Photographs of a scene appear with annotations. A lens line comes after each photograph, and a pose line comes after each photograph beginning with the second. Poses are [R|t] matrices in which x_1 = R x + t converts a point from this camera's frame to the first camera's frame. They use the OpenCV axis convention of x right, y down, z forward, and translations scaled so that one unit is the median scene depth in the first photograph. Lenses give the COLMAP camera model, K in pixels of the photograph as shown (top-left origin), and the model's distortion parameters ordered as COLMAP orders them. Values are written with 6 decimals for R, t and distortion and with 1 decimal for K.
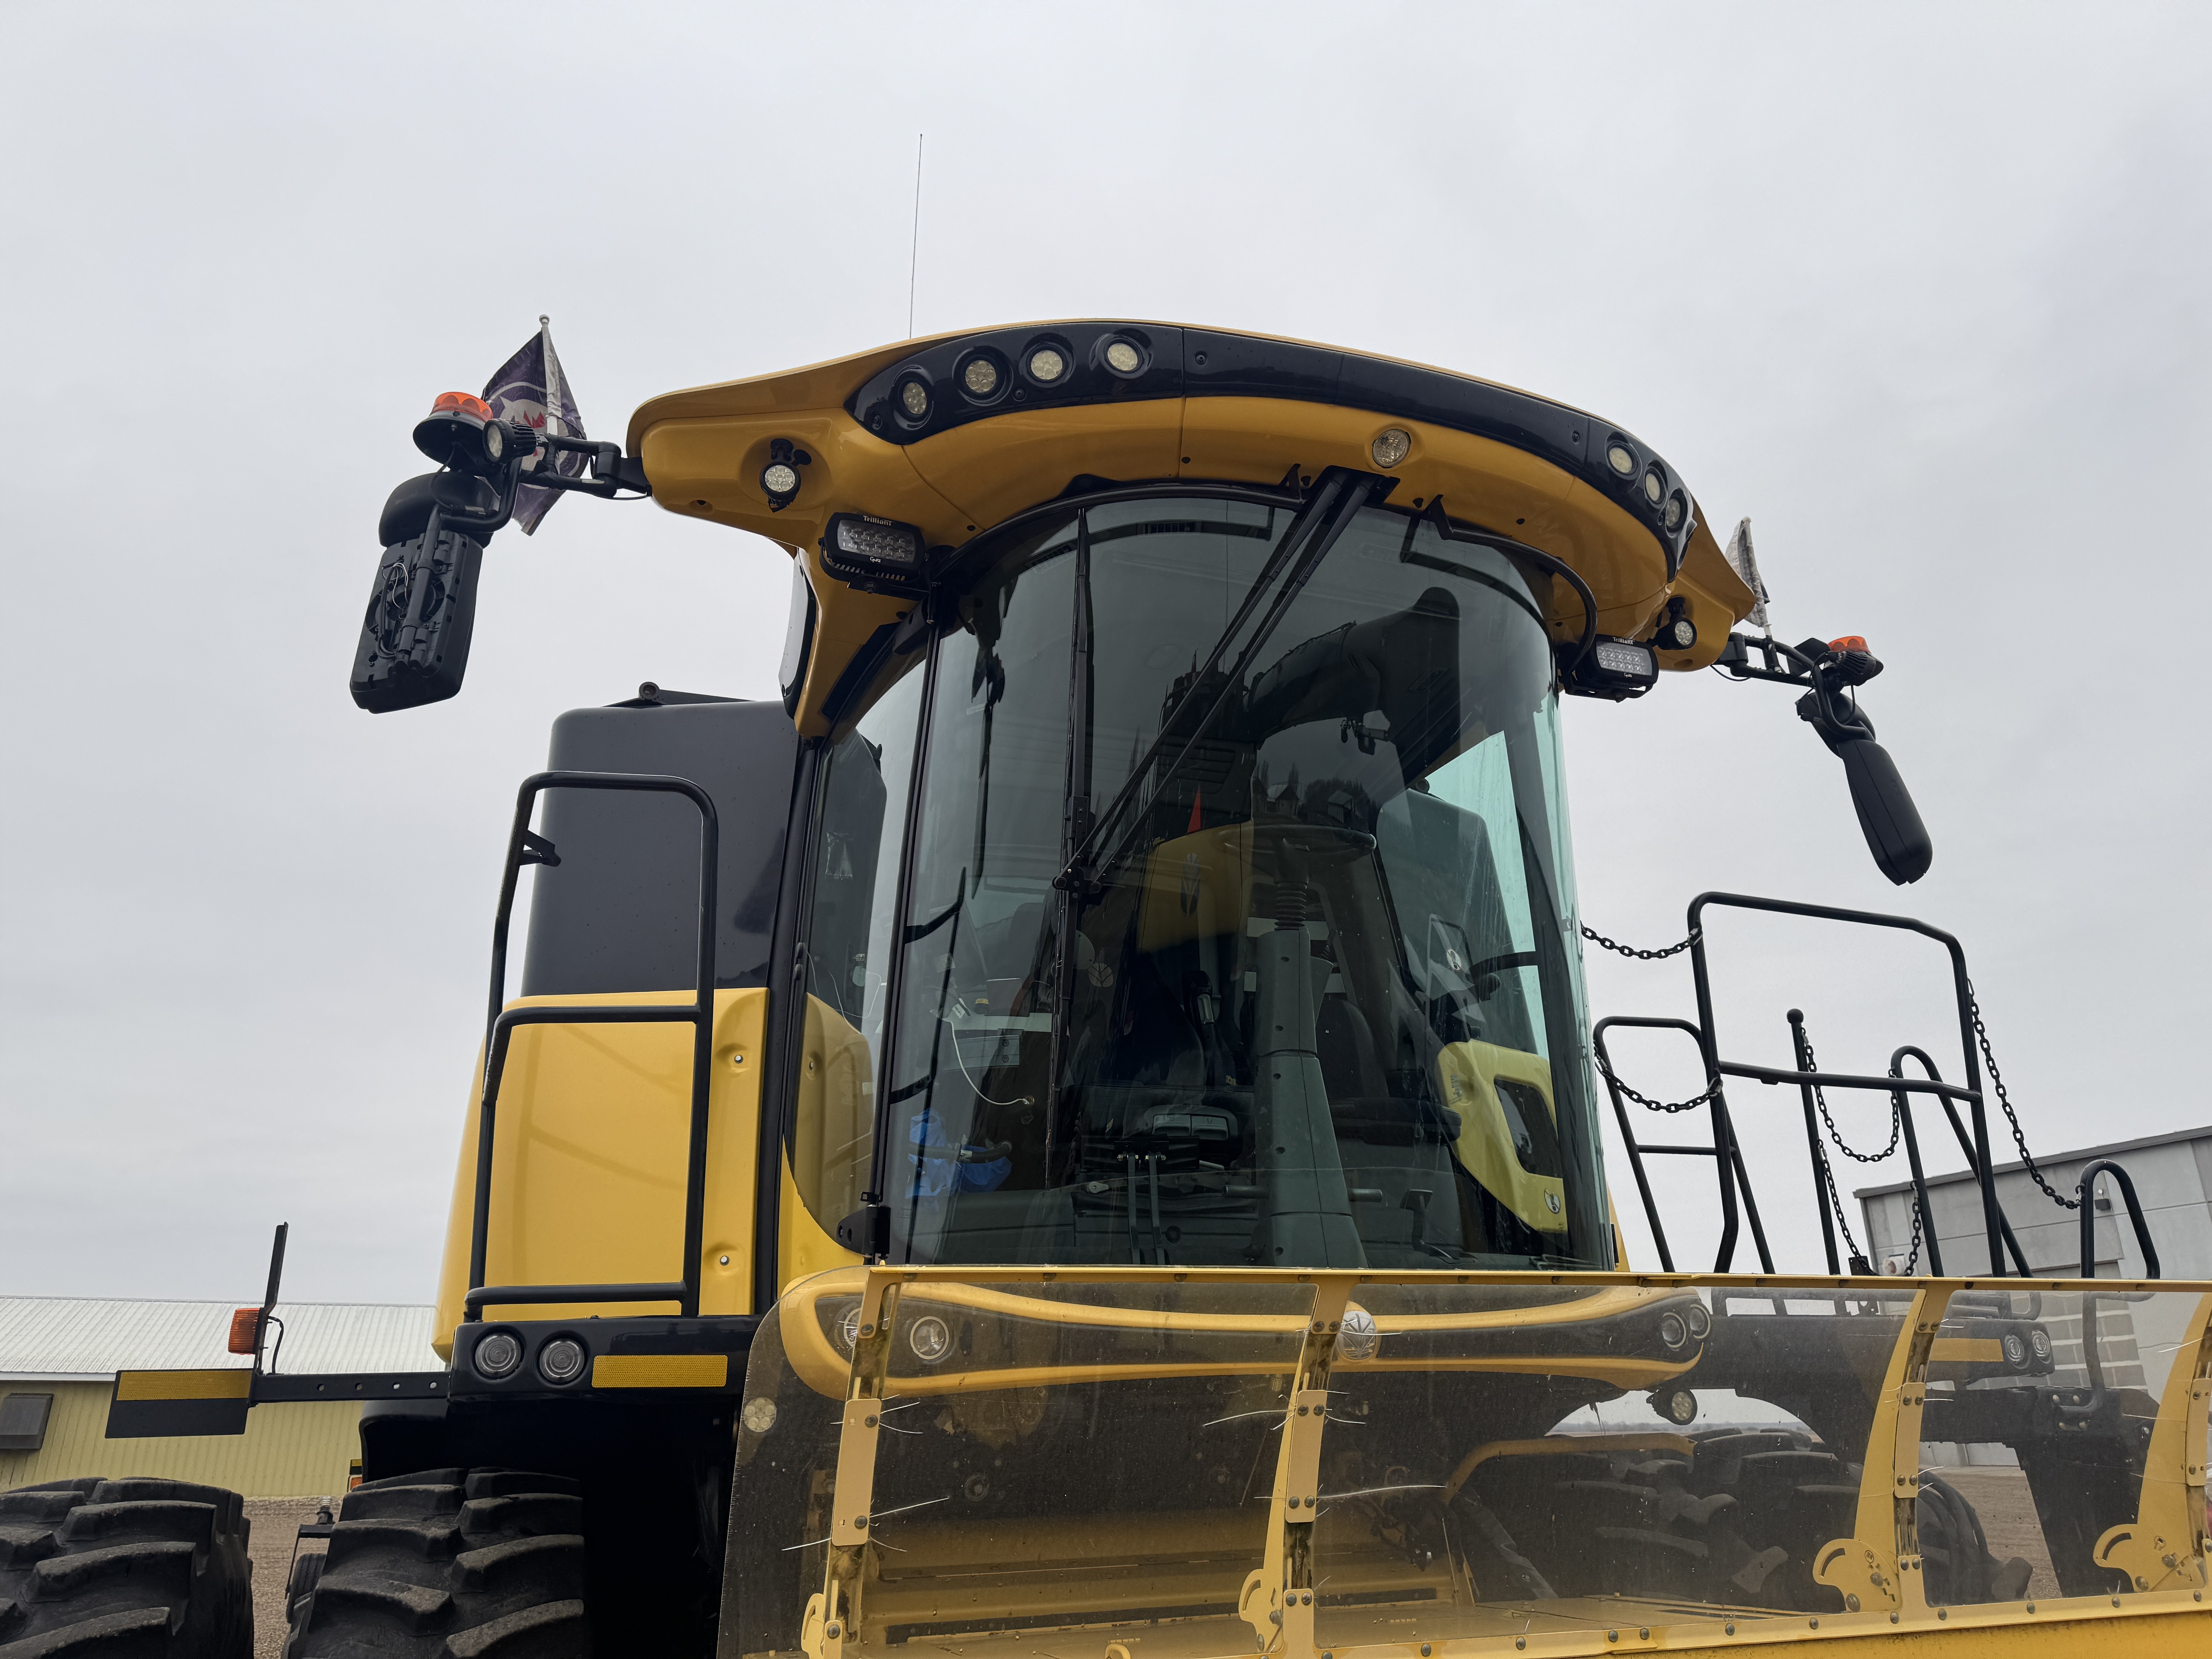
lens RADIAL K [[1532.0, 0, 1102.1], [0, 1532.0, 802.9], [0, 0, 1]] dist [0.034057, -0.001094]
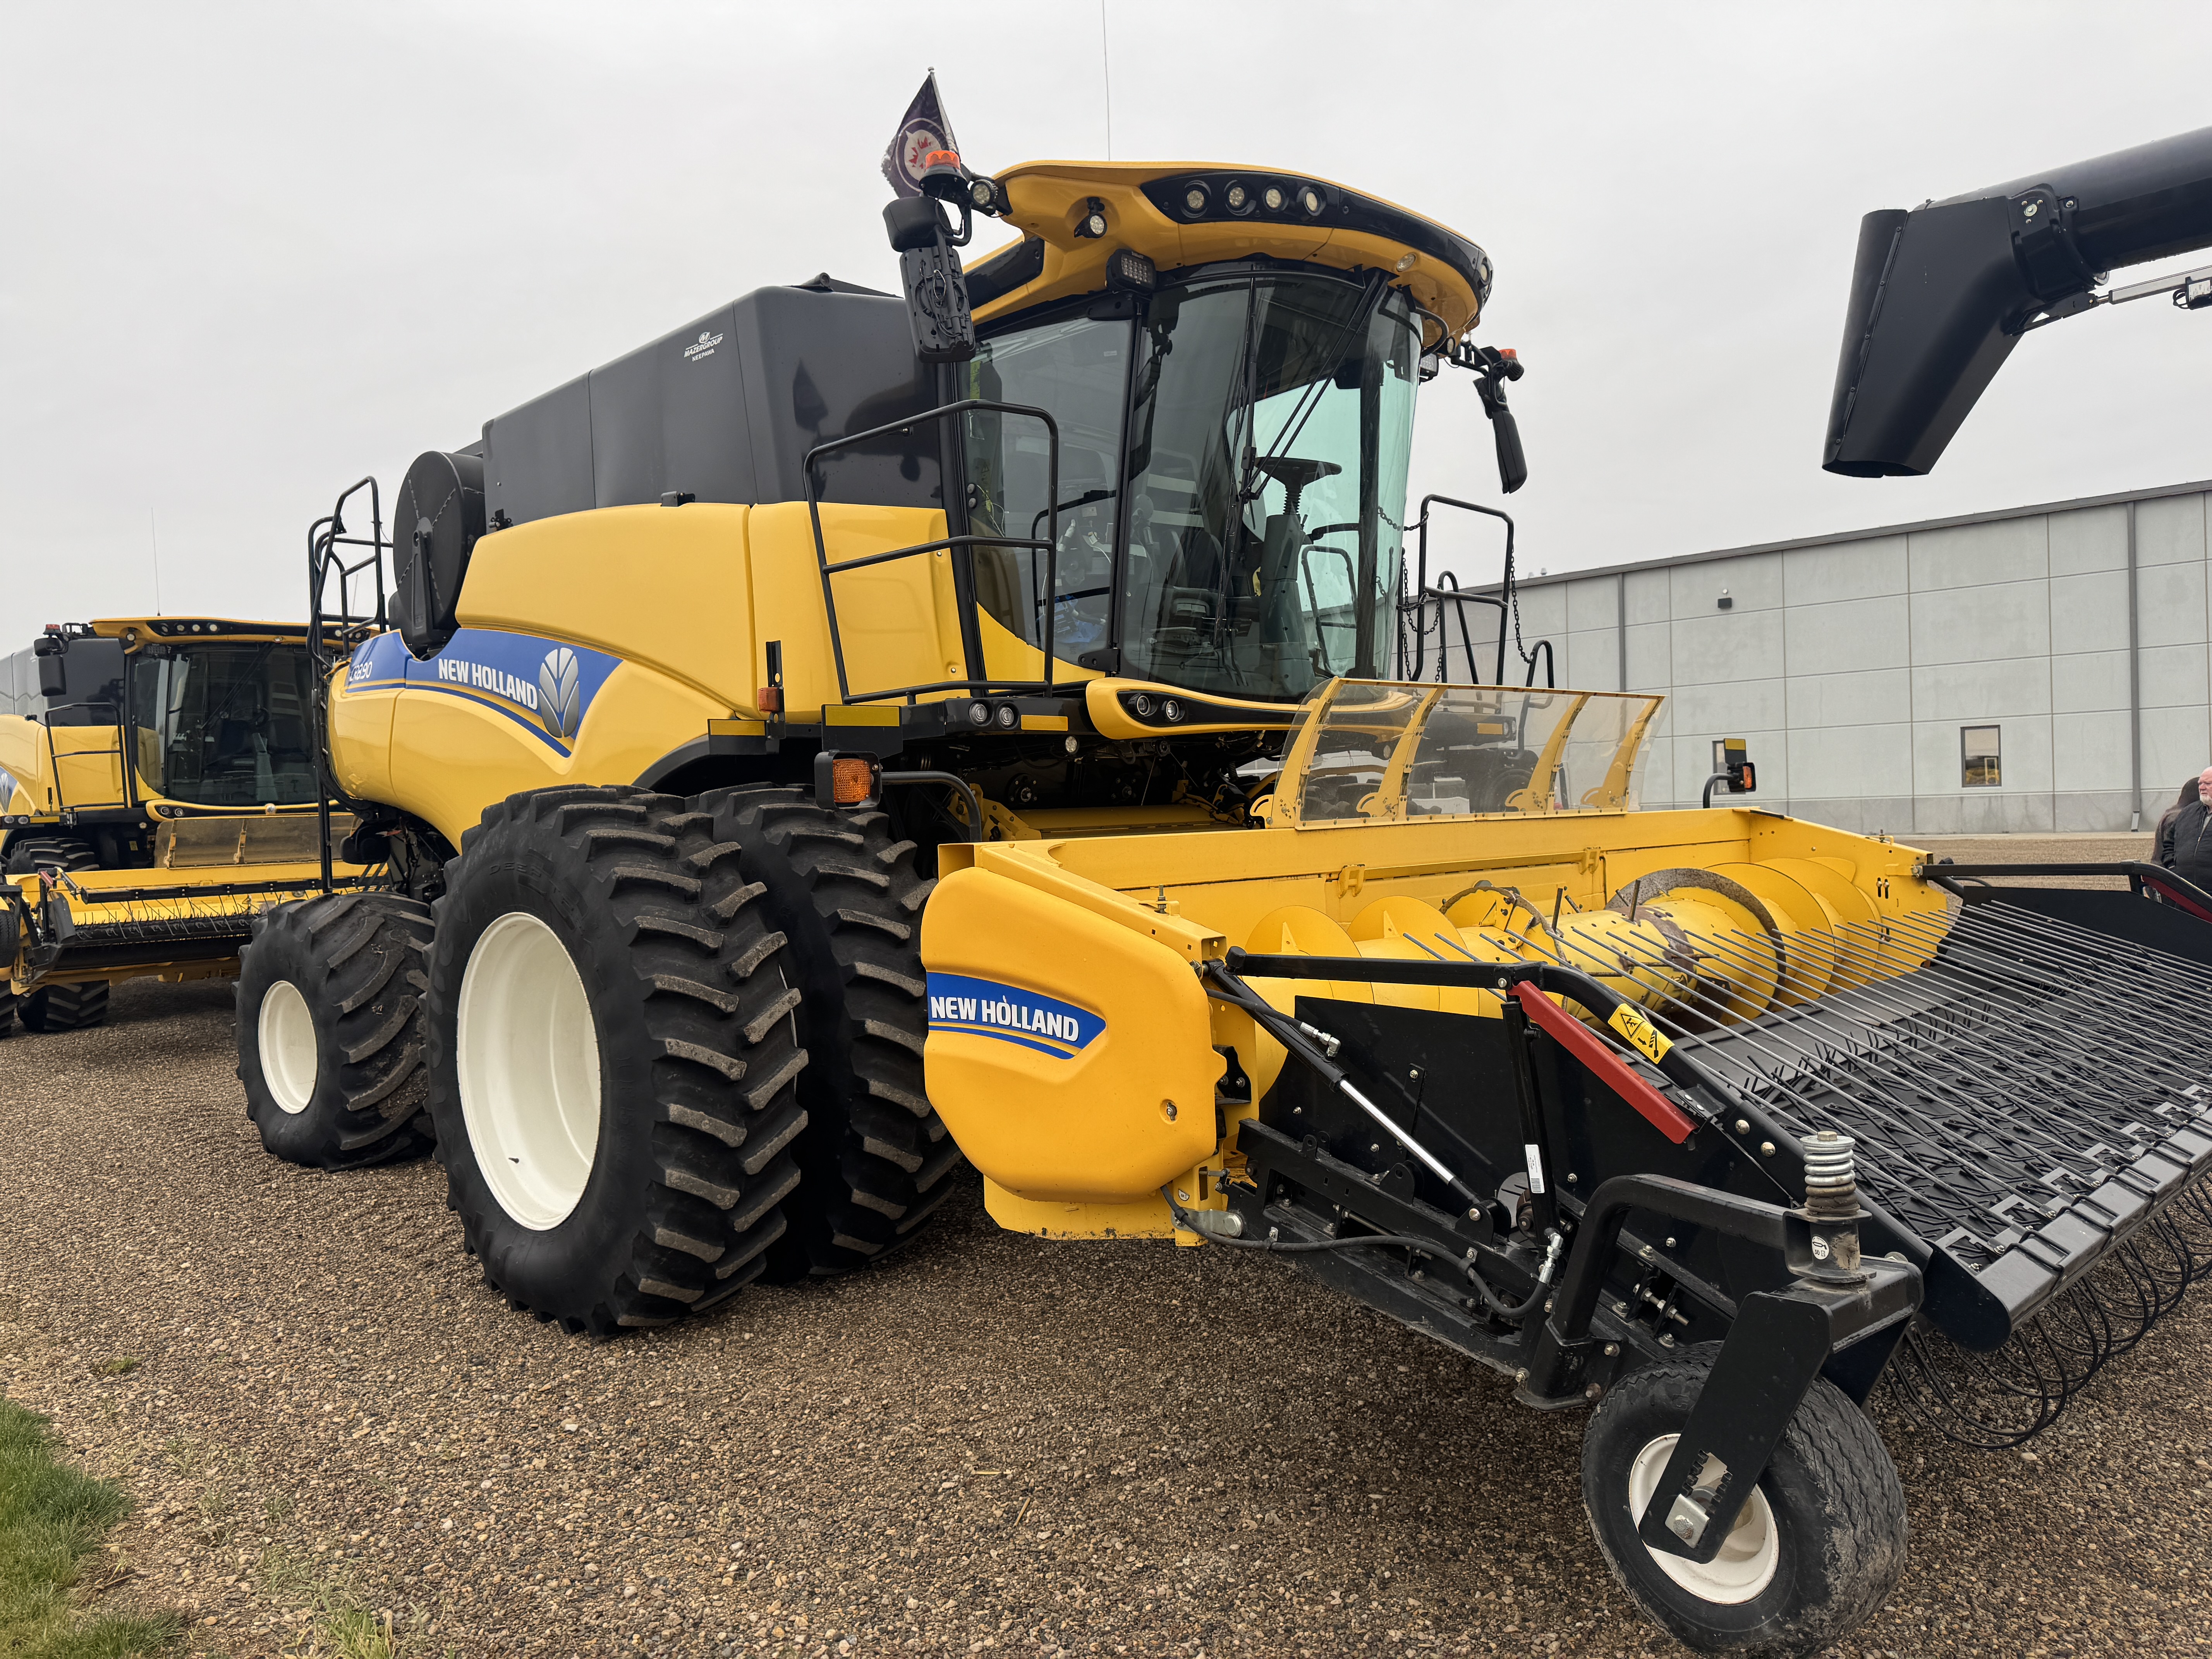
lens RADIAL K [[1588.5, 0, 1106.0], [0, 1588.5, 829.5], [0, 0, 1]] dist [-0.000023, -0.000884]
pose [[0.897990, -0.015116, 0.439755, -0.807520], [-0.146367, 0.932236, 0.330928, -0.140998], [-0.414958, -0.361536, 0.834926, -0.575100]]
